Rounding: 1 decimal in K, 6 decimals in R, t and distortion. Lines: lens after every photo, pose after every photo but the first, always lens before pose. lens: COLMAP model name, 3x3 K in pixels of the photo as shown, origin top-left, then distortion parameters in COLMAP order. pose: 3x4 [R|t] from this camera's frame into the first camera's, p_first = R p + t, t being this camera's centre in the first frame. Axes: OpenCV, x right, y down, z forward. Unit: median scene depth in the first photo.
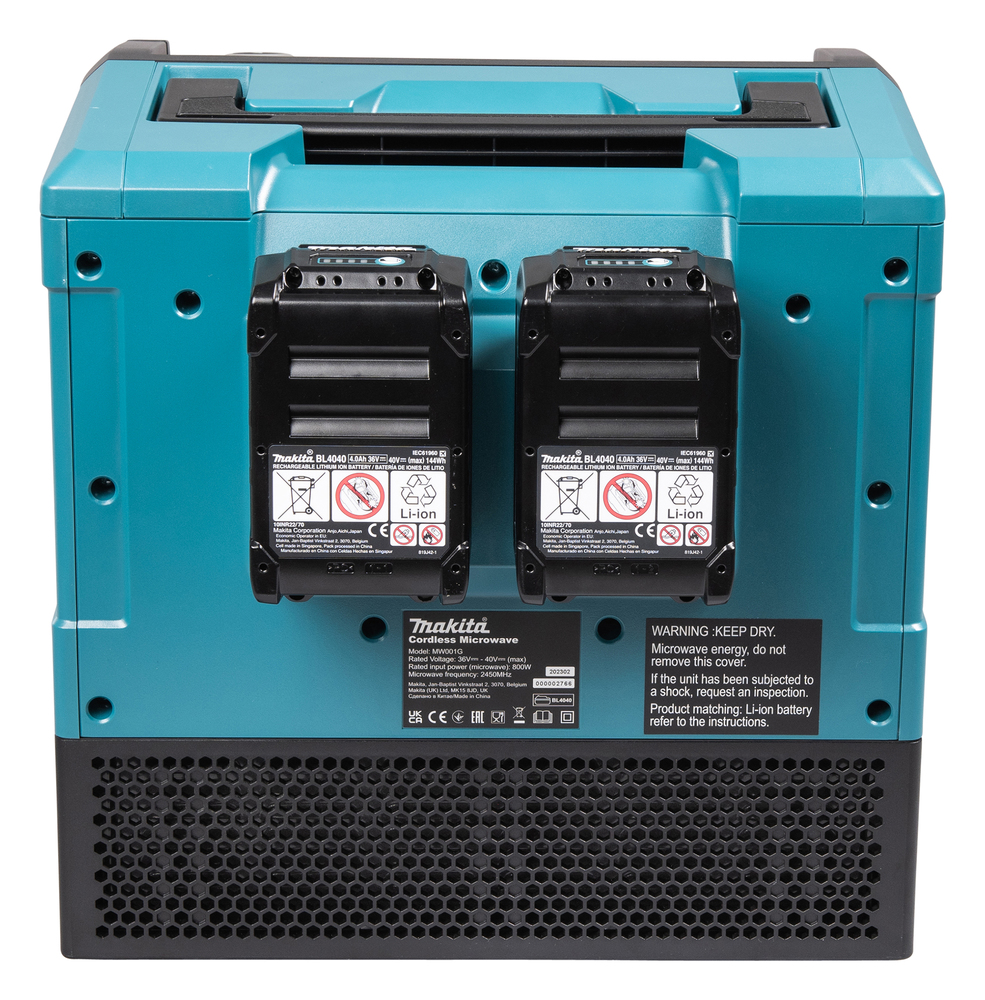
lens RADIAL K [[3900.1, 0, 492.6], [0, 3900.1, 500.4], [0, 0, 1]] dist [0.052937, 0.000000]
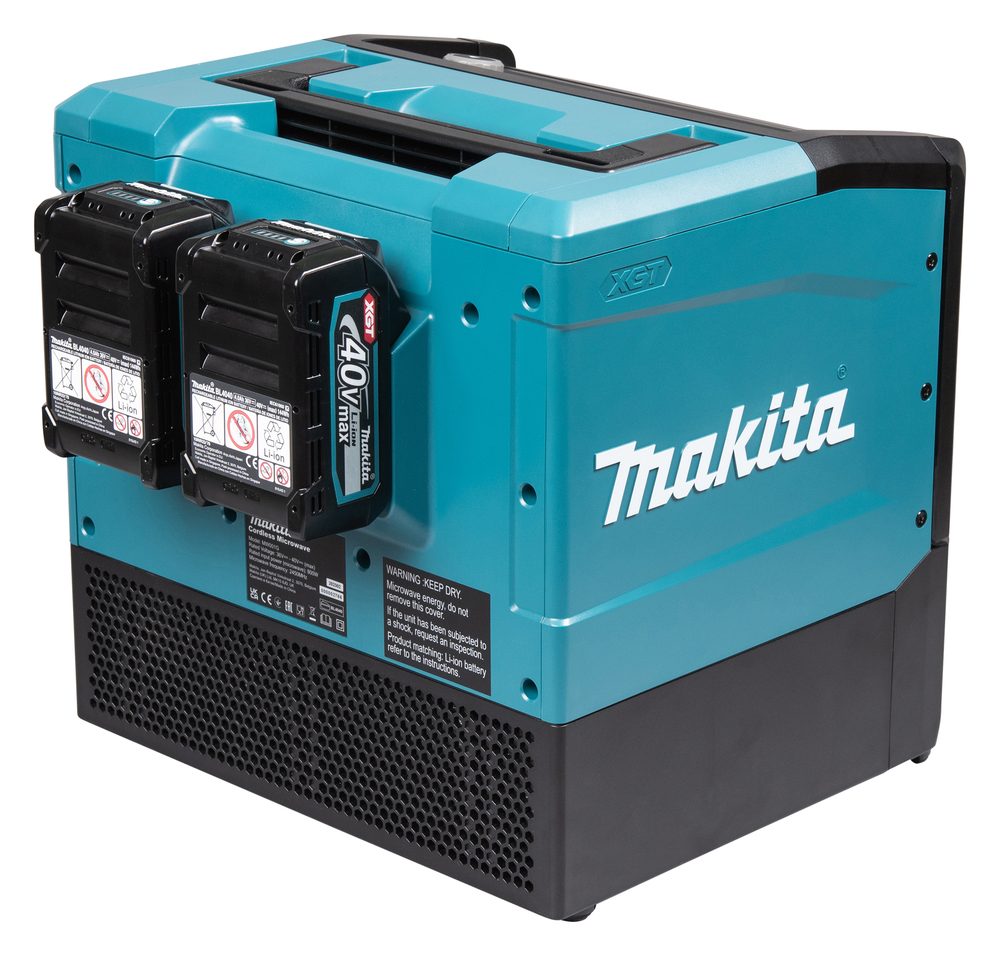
lens RADIAL K [[3277.8, 0, 500.8], [0, 3277.8, 476.4], [0, 0, 1]] dist [0.103978, 0.000000]
pose [[0.724828, 0.223083, -0.651811, 0.696370], [-0.225617, 0.970812, 0.081369, -0.080671], [0.650938, 0.088081, 0.754003, 0.278180]]
